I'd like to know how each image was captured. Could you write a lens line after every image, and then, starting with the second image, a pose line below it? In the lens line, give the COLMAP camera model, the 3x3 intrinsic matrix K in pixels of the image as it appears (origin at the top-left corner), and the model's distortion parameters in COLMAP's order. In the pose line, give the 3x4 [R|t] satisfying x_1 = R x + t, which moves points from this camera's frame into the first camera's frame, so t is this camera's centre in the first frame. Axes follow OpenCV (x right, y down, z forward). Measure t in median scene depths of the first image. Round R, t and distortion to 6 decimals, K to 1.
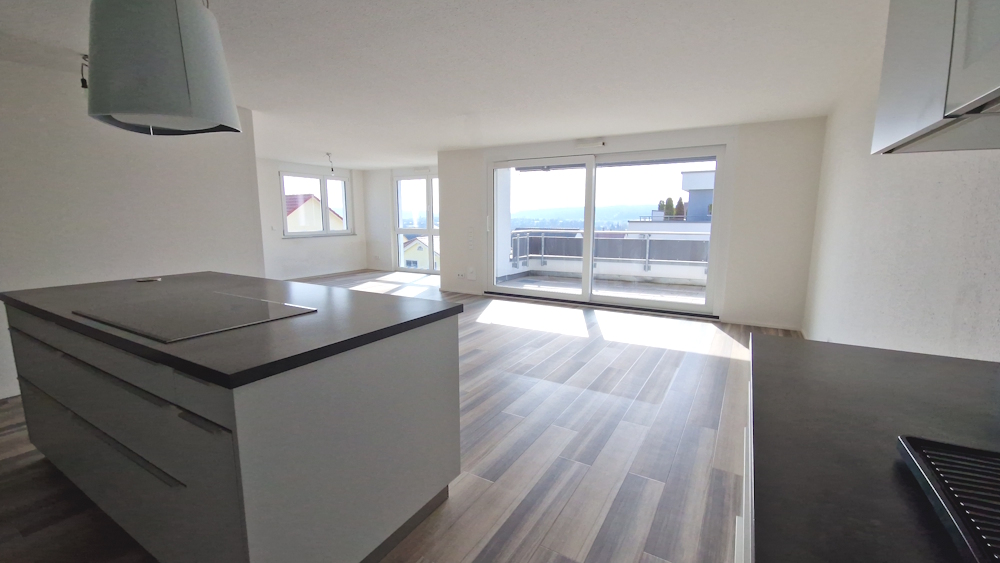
lens RADIAL K [[419.6, 0, 500.8], [0, 419.6, 285.3], [0, 0, 1]] dist [0.003625, -0.001139]
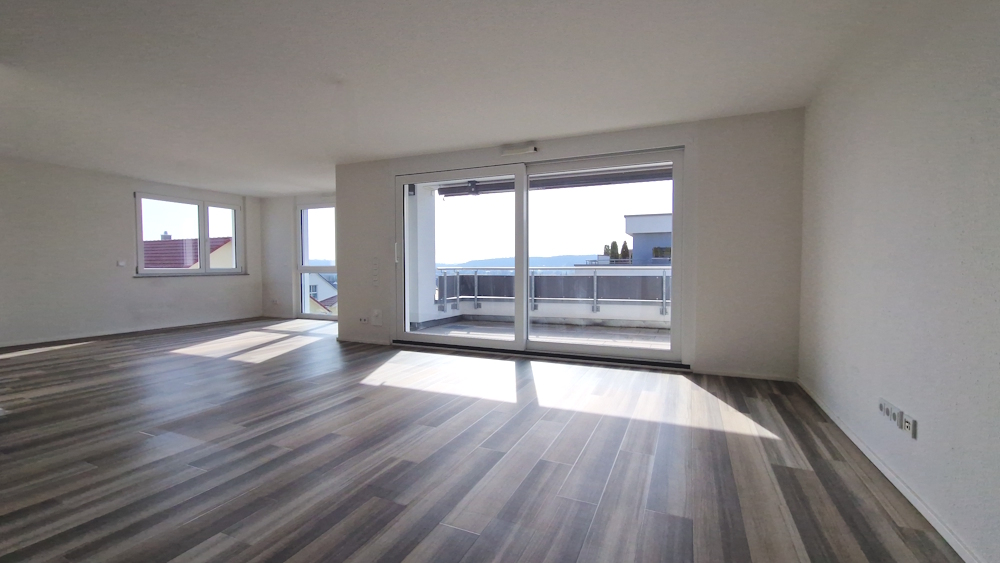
lens RADIAL K [[419.6, 0, 504.7], [0, 419.6, 284.9], [0, 0, 1]] dist [0.003625, -0.001139]
pose [[0.992361, -0.005585, 0.123239, 0.070425], [0.020389, 0.992662, -0.119192, 0.009605], [-0.121669, 0.120795, 0.985193, 0.205651]]
